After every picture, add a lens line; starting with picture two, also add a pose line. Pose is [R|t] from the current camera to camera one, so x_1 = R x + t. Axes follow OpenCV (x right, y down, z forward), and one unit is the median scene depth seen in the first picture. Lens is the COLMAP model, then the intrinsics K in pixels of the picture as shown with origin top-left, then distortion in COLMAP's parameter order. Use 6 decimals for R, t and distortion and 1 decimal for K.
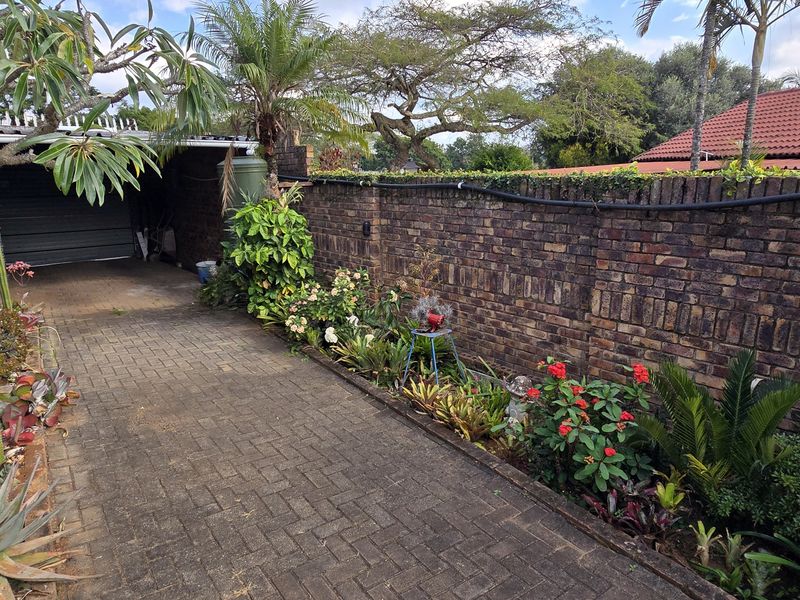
lens RADIAL K [[531.0, 0, 399.4], [0, 531.0, 301.1], [0, 0, 1]] dist [0.002962, -0.000824]
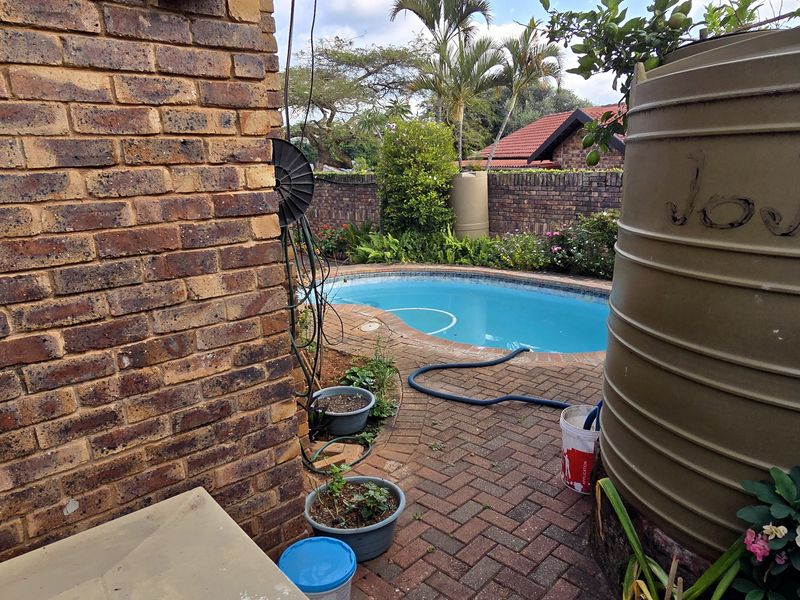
lens RADIAL K [[531.0, 0, 401.5], [0, 531.0, 299.1], [0, 0, 1]] dist [0.002962, -0.000824]
pose [[0.995346, -0.040734, 0.087337, 0.314484], [0.039649, 0.999114, 0.014134, 0.395293], [-0.087835, -0.010605, 0.996079, -1.808676]]
